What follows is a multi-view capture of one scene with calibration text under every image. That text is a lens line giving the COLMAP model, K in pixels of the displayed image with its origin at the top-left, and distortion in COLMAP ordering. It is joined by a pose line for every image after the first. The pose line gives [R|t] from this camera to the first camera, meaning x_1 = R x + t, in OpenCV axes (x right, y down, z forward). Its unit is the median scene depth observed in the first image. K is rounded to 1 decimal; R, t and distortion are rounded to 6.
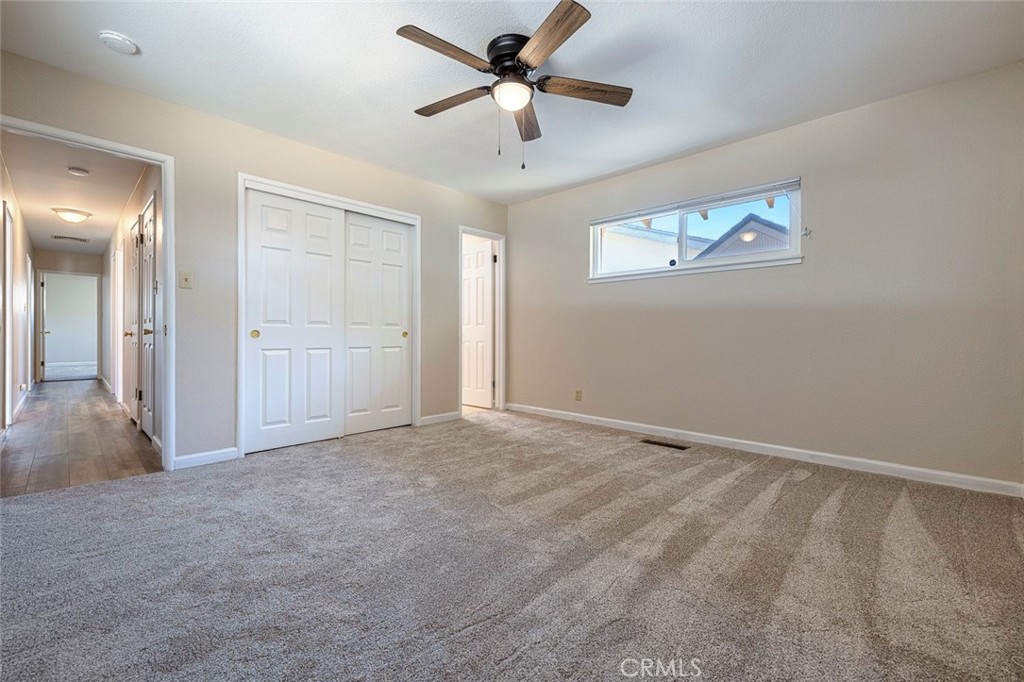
lens RADIAL K [[429.5, 0, 511.6], [0, 429.5, 336.4], [0, 0, 1]] dist [0.002039, -0.000034]
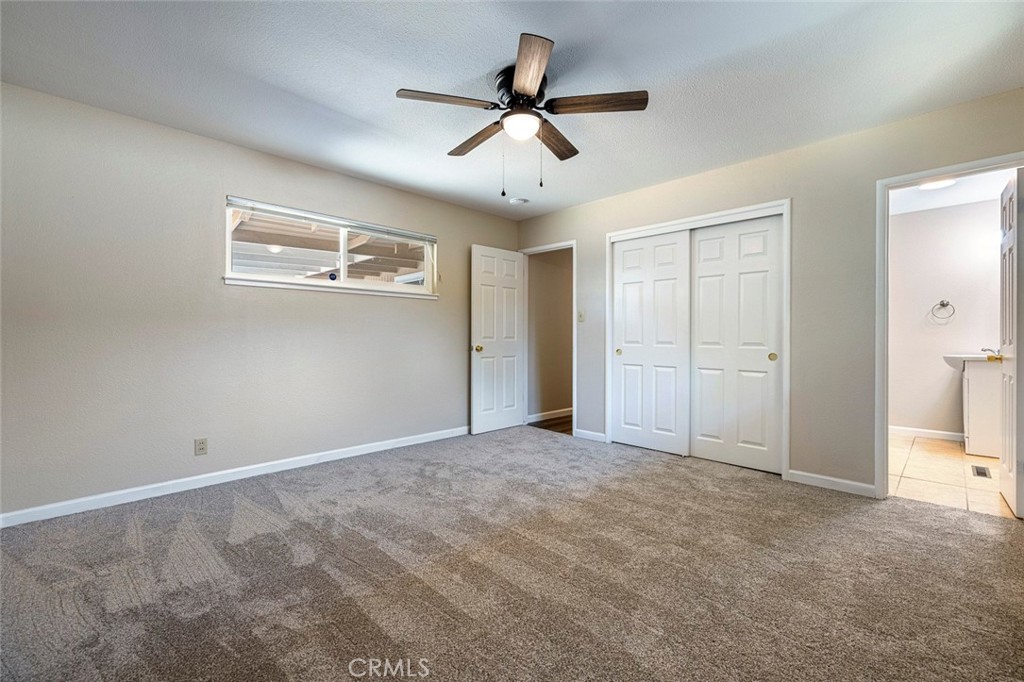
lens RADIAL K [[429.5, 0, 511.6], [0, 429.5, 336.4], [0, 0, 1]] dist [0.002039, -0.000034]
pose [[-0.023080, -0.005531, -0.999718, 0.639939], [-0.009911, 0.999937, -0.005303, -0.038095], [0.999684, 0.009786, -0.023133, 0.634783]]
